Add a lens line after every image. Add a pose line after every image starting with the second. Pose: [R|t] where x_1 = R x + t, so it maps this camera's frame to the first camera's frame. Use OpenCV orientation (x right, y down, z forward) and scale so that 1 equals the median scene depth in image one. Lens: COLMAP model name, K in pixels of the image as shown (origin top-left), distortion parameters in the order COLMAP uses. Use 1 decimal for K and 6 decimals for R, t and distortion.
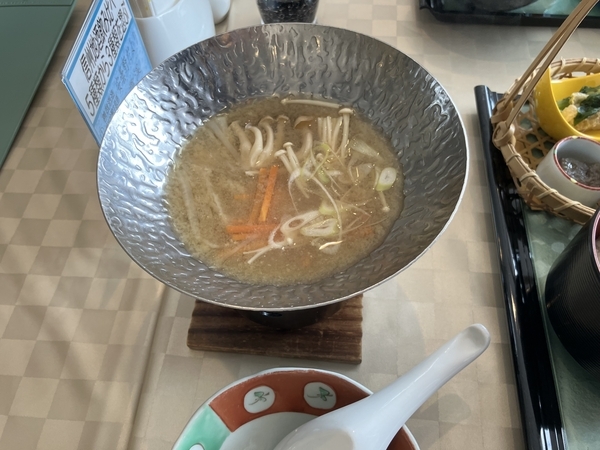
lens RADIAL K [[482.9, 0, 294.3], [0, 482.9, 224.0], [0, 0, 1]] dist [0.024442, -0.019720]
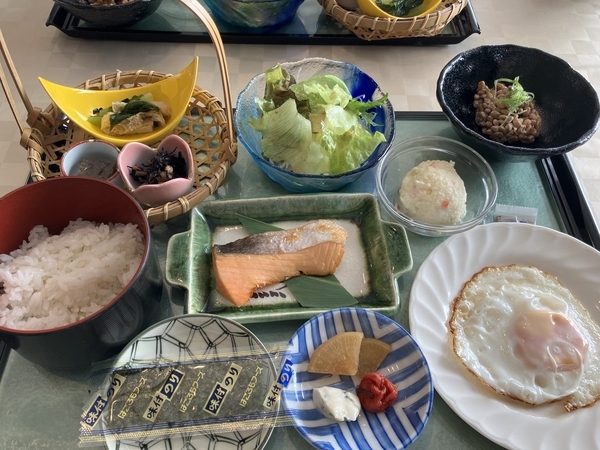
lens RADIAL K [[482.9, 0, 305.1], [0, 482.9, 224.6], [0, 0, 1]] dist [0.024442, -0.019720]
pose [[0.988740, -0.037188, 0.144948, 1.152229], [0.035335, 0.999258, 0.015333, 0.020877], [-0.145411, -0.010039, 0.989320, -0.260112]]
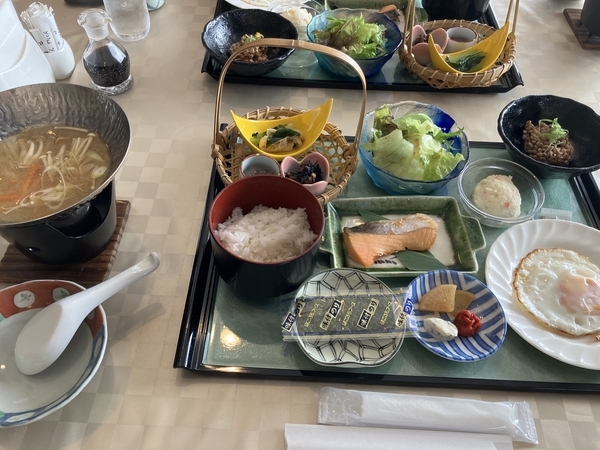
lens RADIAL K [[482.9, 0, 299.4], [0, 482.9, 227.7], [0, 0, 1]] dist [0.024442, -0.019720]
pose [[0.992987, 0.004427, 0.118139, 0.670364], [0.001567, 0.998718, -0.050594, 0.192943], [-0.118212, 0.050425, 0.991707, -0.808742]]
